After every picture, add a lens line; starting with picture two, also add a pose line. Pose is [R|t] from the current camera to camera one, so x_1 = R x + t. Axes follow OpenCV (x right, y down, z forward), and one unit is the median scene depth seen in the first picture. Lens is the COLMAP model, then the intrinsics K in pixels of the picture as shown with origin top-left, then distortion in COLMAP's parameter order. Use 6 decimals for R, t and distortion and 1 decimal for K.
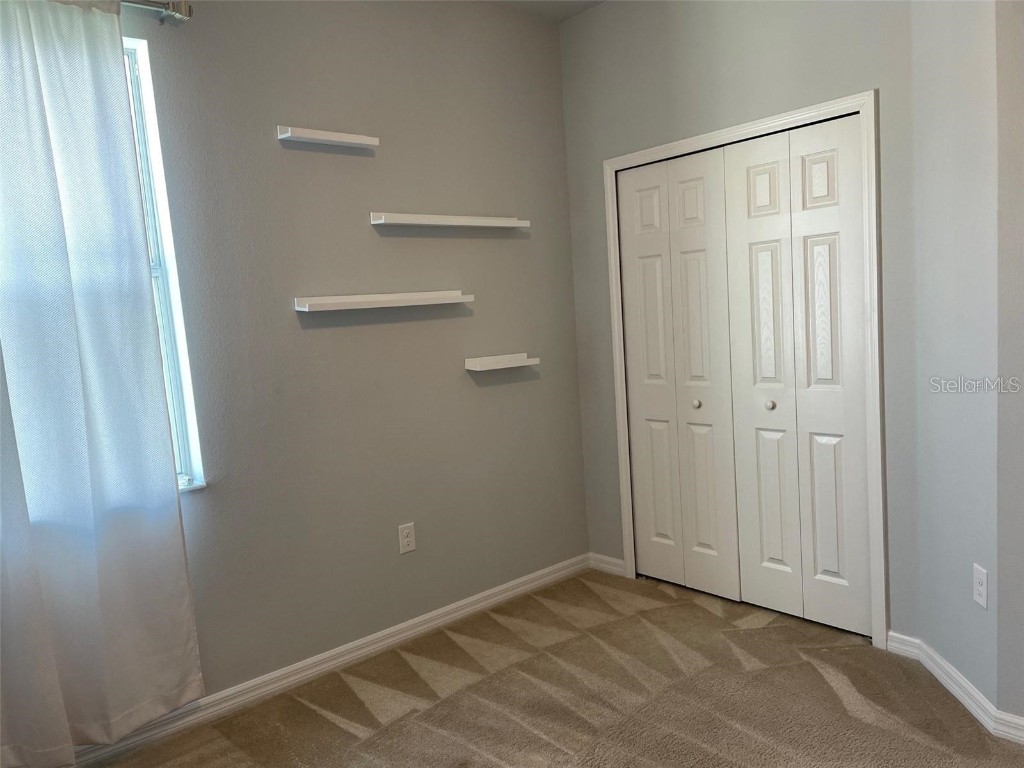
lens RADIAL K [[774.7, 0, 518.8], [0, 774.7, 387.4], [0, 0, 1]] dist [0.097591, -0.122915]
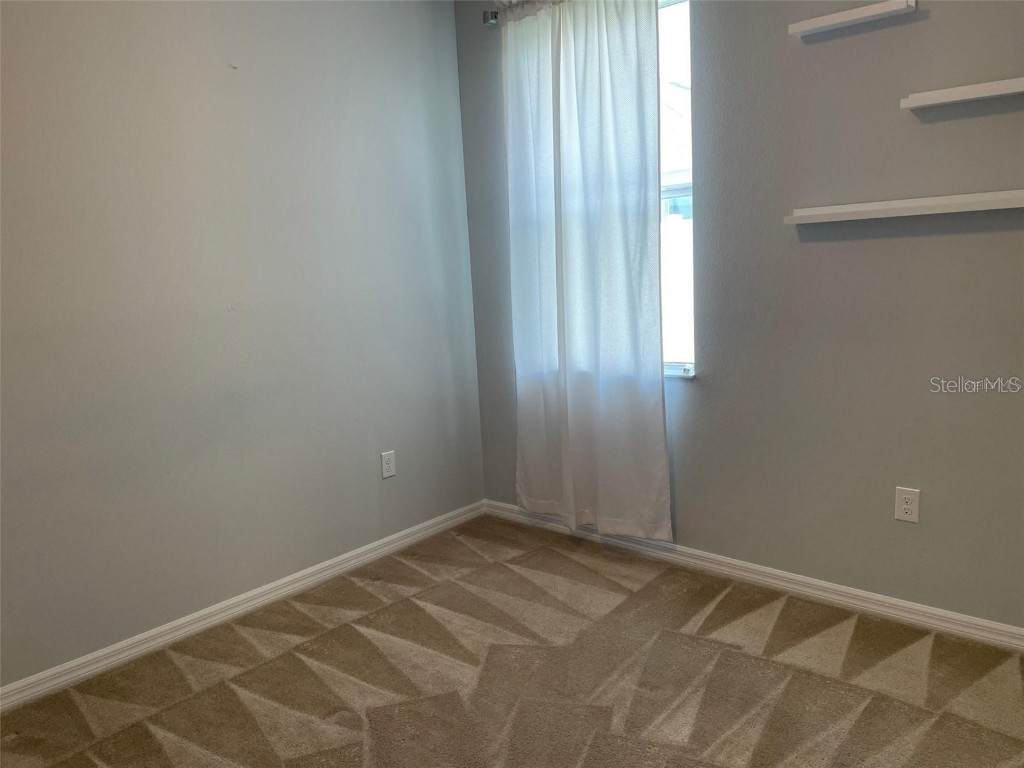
lens RADIAL K [[774.7, 0, 518.8], [0, 774.7, 387.4], [0, 0, 1]] dist [0.097591, -0.122915]
pose [[0.115623, 0.218161, -0.969039, 0.689265], [-0.060231, 0.975327, 0.212390, -0.090286], [0.991465, 0.033809, 0.125910, 0.578905]]
